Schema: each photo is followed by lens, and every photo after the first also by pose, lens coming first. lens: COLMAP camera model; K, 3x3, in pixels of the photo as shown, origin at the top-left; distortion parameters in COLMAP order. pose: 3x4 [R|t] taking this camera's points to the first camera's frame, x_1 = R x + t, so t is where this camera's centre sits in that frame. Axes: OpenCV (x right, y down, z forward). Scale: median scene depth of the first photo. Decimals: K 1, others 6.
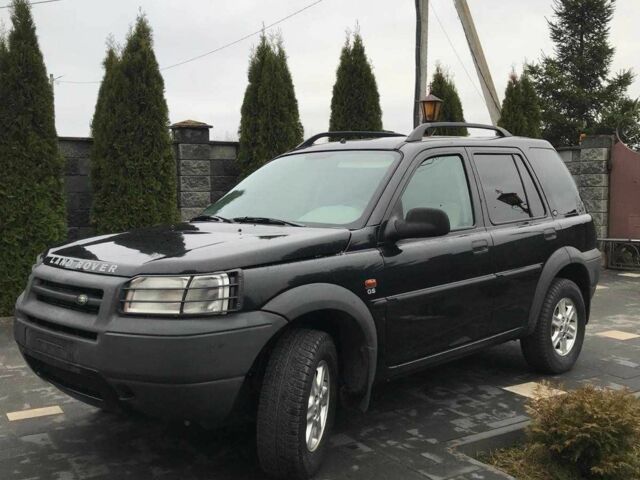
lens RADIAL K [[700.2, 0, 320.0], [0, 700.2, 240.0], [0, 0, 1]] dist [0.119404, -0.333334]
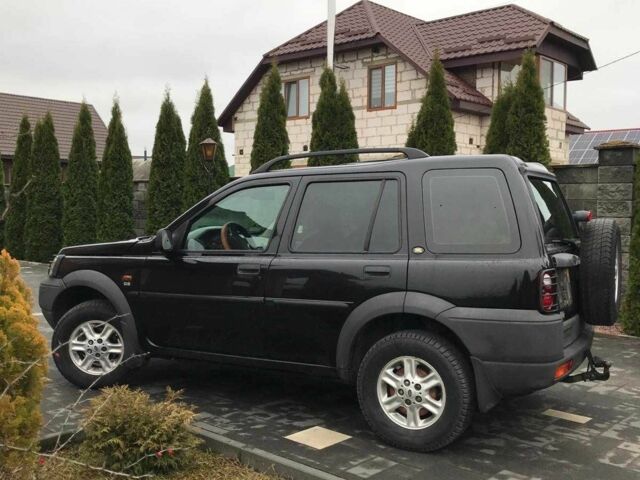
lens RADIAL K [[695.7, 0, 320.0], [0, 695.7, 240.0], [0, 0, 1]] dist [0.101559, -0.273086]
pose [[0.266796, 0.054833, -0.962192, 0.767166], [-0.083297, 0.995956, 0.033661, -0.048207], [0.960147, 0.071167, 0.270285, 0.485892]]
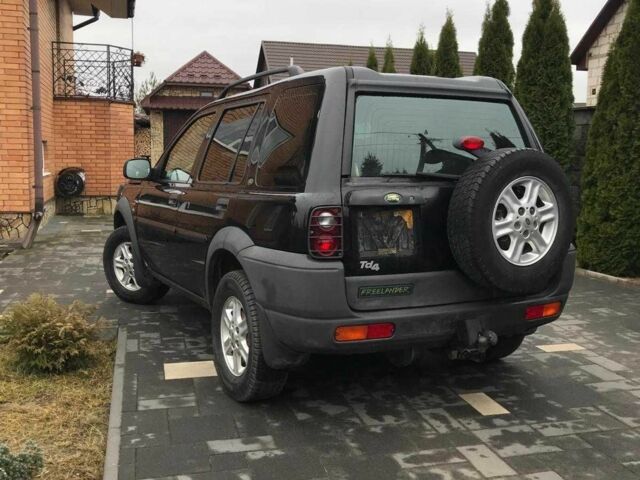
lens RADIAL K [[695.7, 0, 320.0], [0, 695.7, 240.0], [0, 0, 1]] dist [0.101559, -0.273086]
pose [[-0.312147, 0.121111, -0.942283, 0.708837], [-0.081074, 0.984827, 0.153436, -0.067081], [0.946568, 0.124289, -0.297592, 0.923442]]
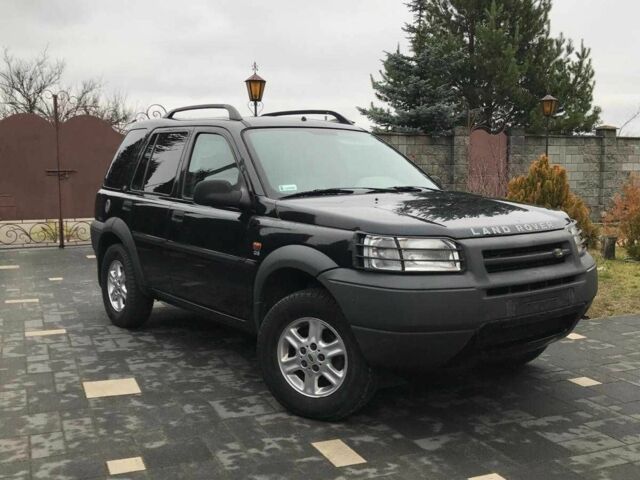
lens RADIAL K [[695.7, 0, 320.0], [0, 695.7, 240.0], [0, 0, 1]] dist [0.101559, -0.273086]
pose [[0.148543, -0.095300, 0.984303, -0.674890], [0.075750, 0.993518, 0.084760, -0.028816], [-0.986000, 0.061971, 0.154800, 0.531235]]
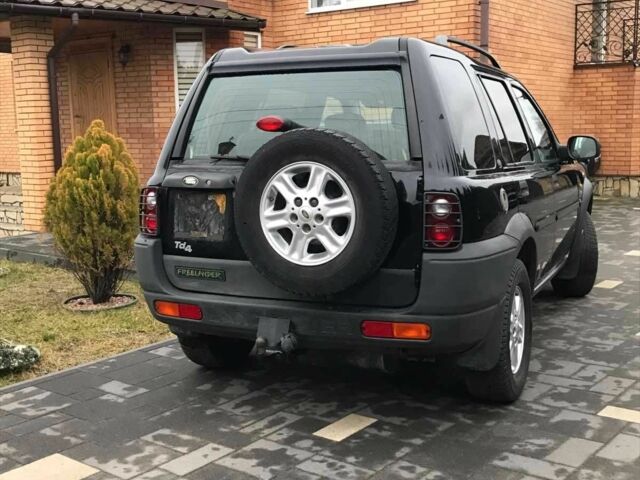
lens RADIAL K [[796.3, 0, 320.0], [0, 796.3, 240.0], [0, 0, 1]] dist [0.131610, -0.386418]
pose [[-0.941556, 0.071240, -0.329237, 0.374074], [-0.000508, 0.977080, 0.212872, -0.100586], [0.336856, 0.200599, -0.919939, 1.329482]]
